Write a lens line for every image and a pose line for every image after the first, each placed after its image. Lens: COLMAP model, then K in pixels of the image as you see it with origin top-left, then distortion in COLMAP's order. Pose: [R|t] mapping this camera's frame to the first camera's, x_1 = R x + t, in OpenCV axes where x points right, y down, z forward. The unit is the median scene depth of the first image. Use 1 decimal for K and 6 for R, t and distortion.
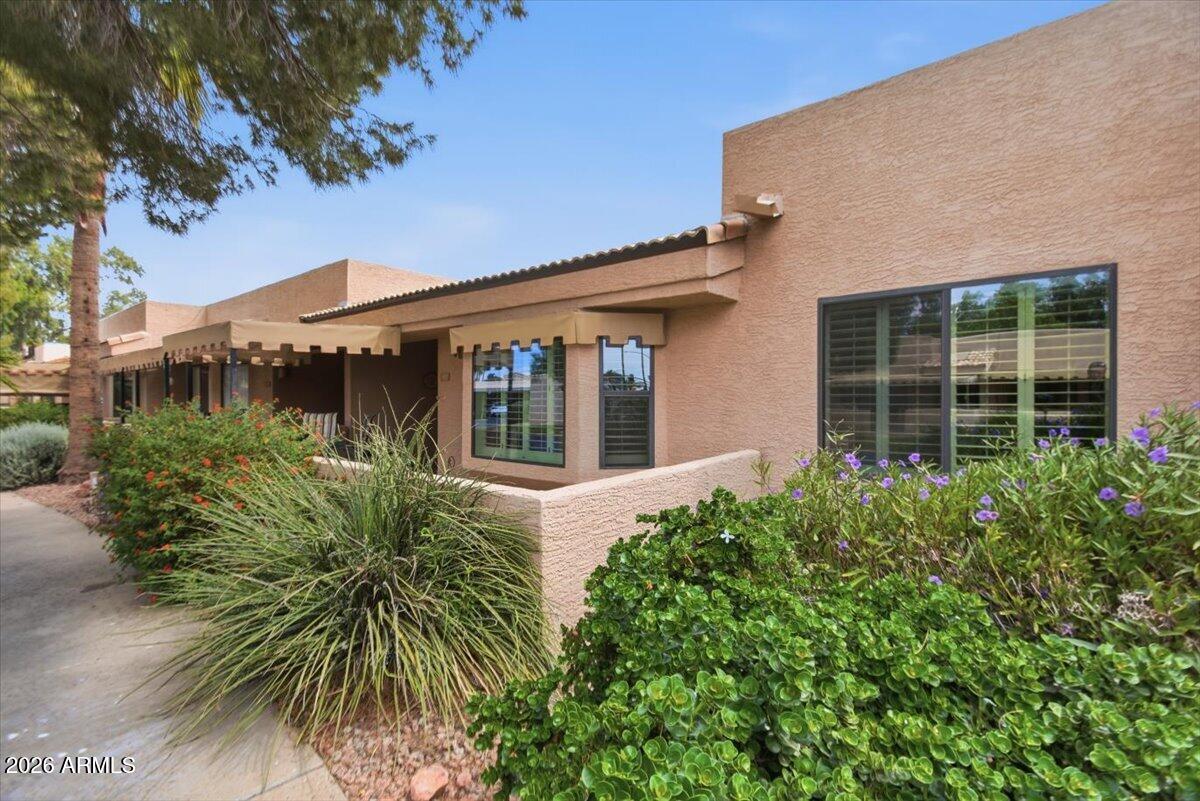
lens RADIAL K [[529.8, 0, 603.5], [0, 529.8, 409.0], [0, 0, 1]] dist [-0.007390, -0.000427]
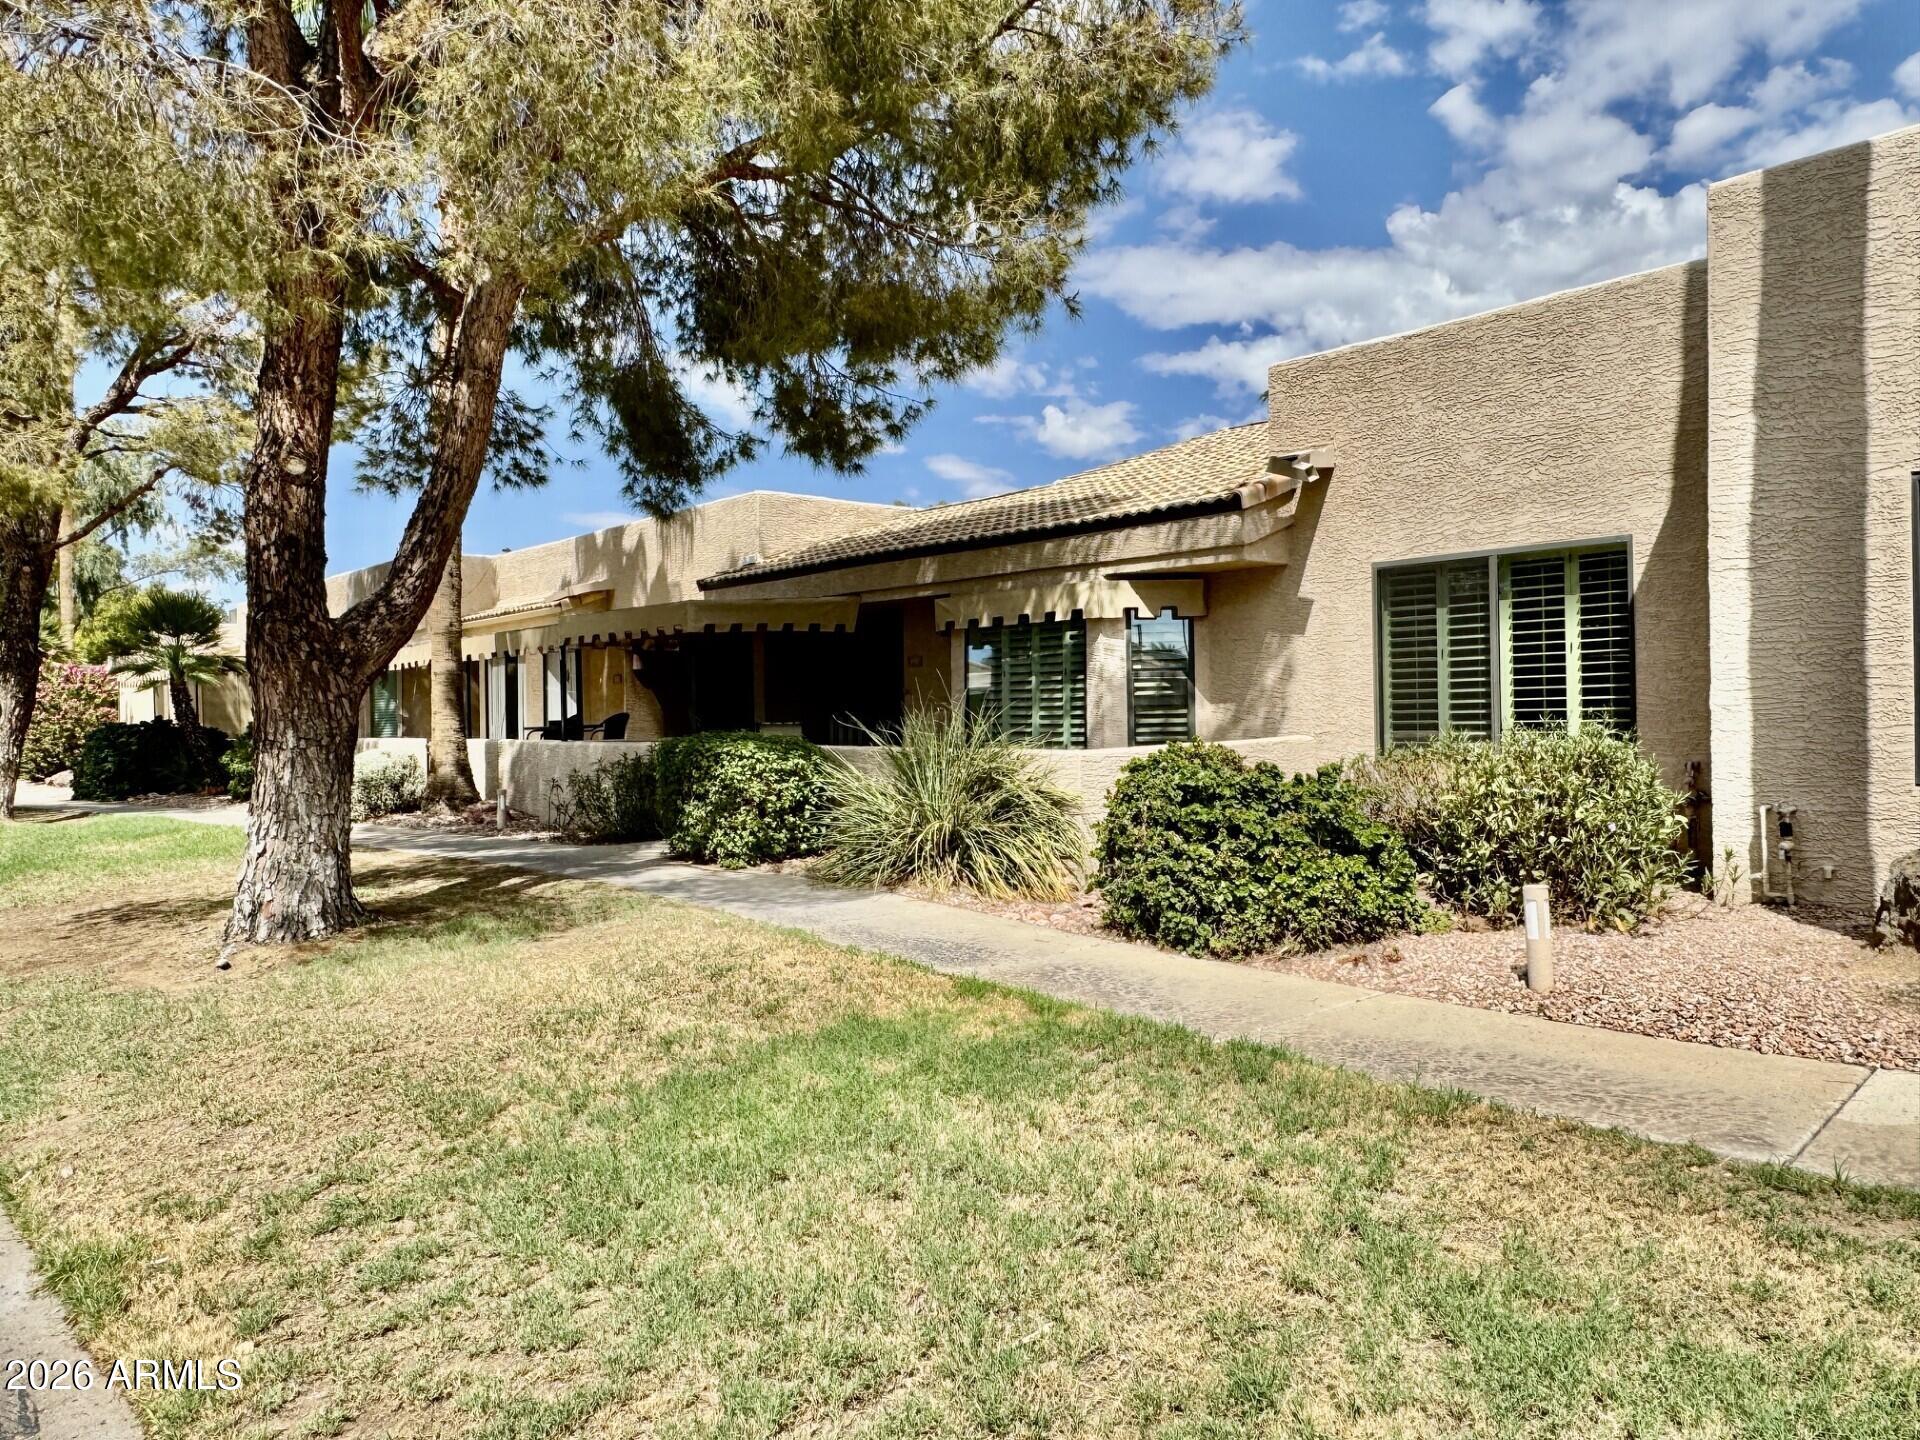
lens RADIAL K [[1095.1, 0, 960.0], [0, 1095.1, 720.0], [0, 0, 1]] dist [0.000966, 0.000615]
pose [[0.985364, -0.012529, -0.170001, 0.033072], [0.012320, 0.999922, -0.002282, 0.051055], [0.170016, 0.000154, 0.985441, -0.943414]]
